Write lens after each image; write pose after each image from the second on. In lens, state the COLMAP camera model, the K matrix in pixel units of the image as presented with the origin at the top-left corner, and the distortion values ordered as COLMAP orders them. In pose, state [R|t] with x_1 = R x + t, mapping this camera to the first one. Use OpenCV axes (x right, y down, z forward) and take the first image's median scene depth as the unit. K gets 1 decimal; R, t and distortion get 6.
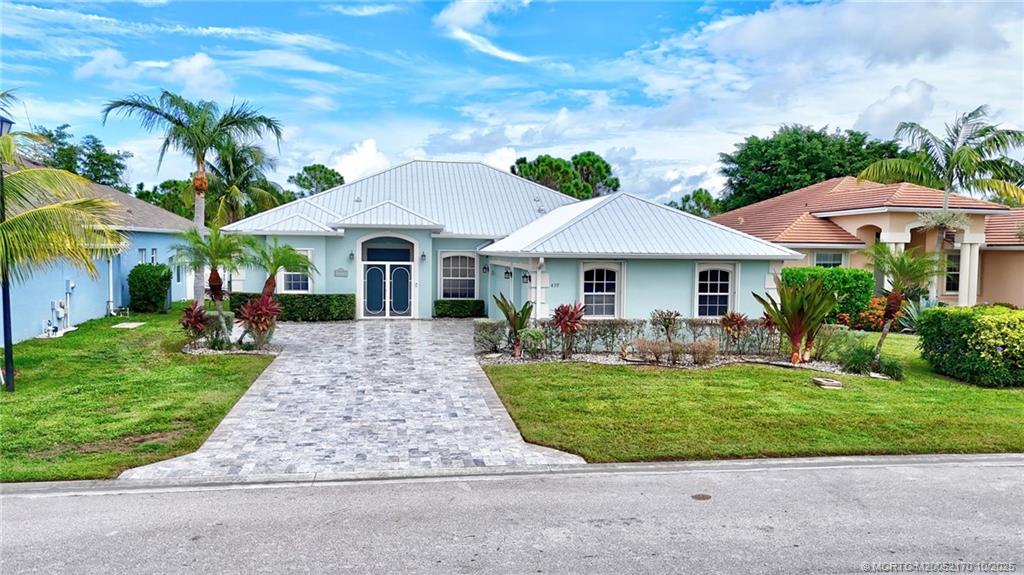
lens RADIAL K [[765.9, 0, 516.2], [0, 765.9, 286.1], [0, 0, 1]] dist [0.061125, -0.059255]
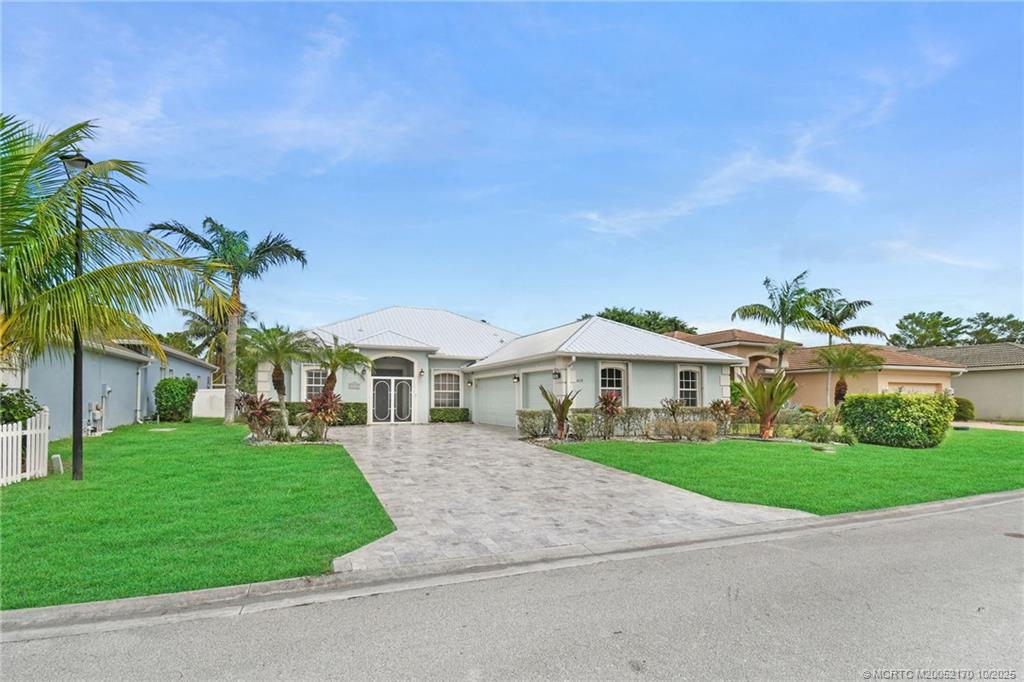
lens RADIAL K [[493.4, 0, 499.2], [0, 493.4, 384.8], [0, 0, 1]] dist [0.011843, -0.002370]
pose [[0.974458, -0.002420, 0.224555, -0.251356], [0.020809, 0.996613, -0.079561, 0.065604], [-0.223602, 0.082201, 0.971208, 0.285568]]
